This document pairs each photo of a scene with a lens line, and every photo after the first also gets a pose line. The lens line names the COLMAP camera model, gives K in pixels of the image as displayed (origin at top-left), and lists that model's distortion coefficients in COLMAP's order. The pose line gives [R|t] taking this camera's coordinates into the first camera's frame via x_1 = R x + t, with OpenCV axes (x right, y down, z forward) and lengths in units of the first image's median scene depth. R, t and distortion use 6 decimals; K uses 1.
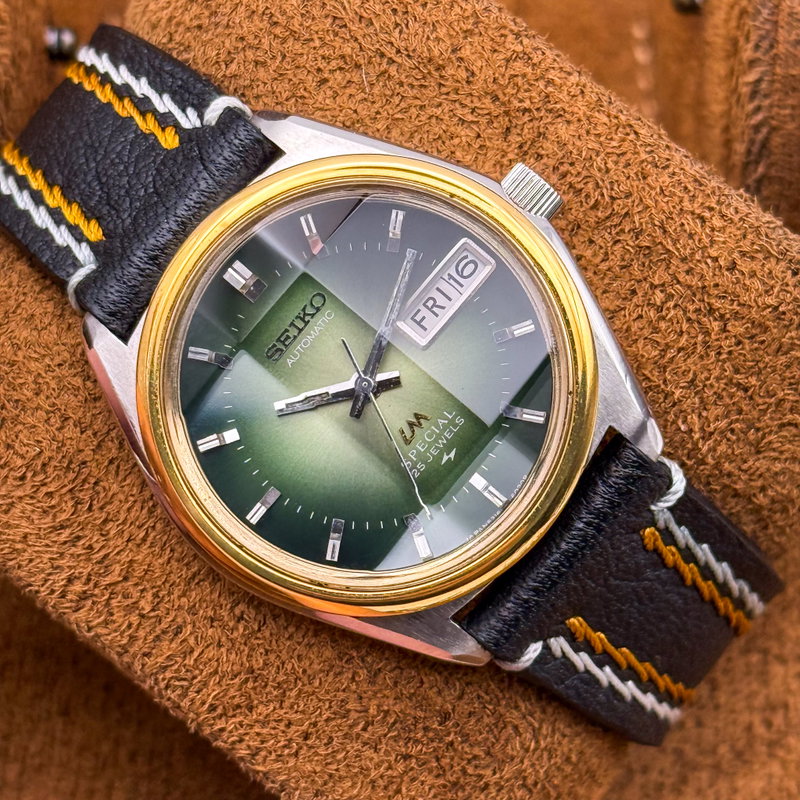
lens RADIAL K [[3428.9, 0, 400.0], [0, 3428.9, 400.0], [0, 0, 1]] dist [0.141500, -2.064509]
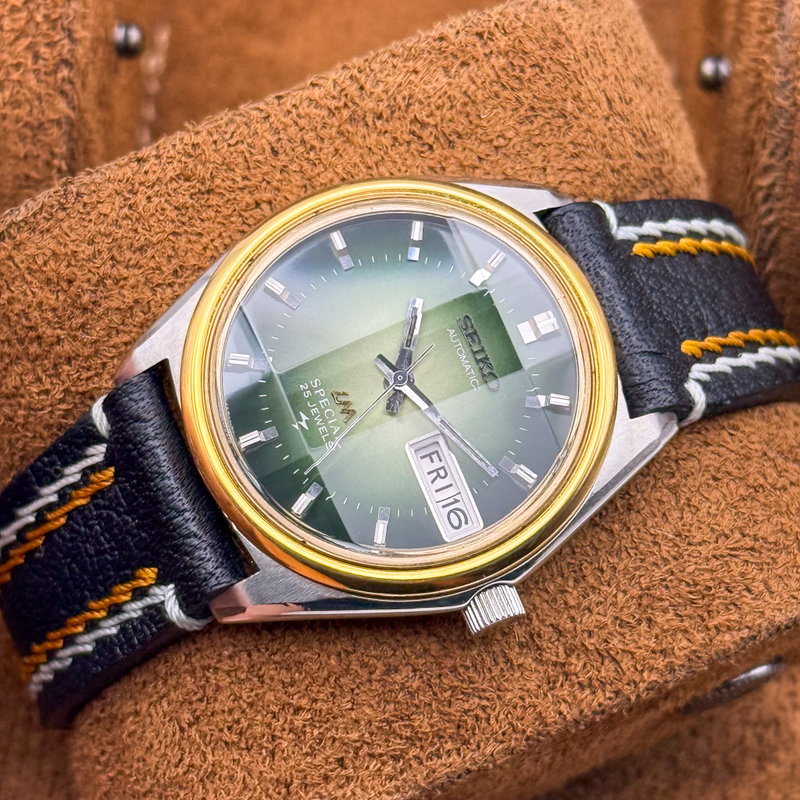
lens RADIAL K [[3428.9, 0, 400.0], [0, 3428.9, 400.0], [0, 0, 1]] dist [0.141500, -2.064509]
pose [[-0.448950, 0.862996, -0.231692, 0.233350], [-0.893547, -0.434820, 0.111827, -0.121713], [-0.004238, 0.257232, 0.966340, -0.020065]]
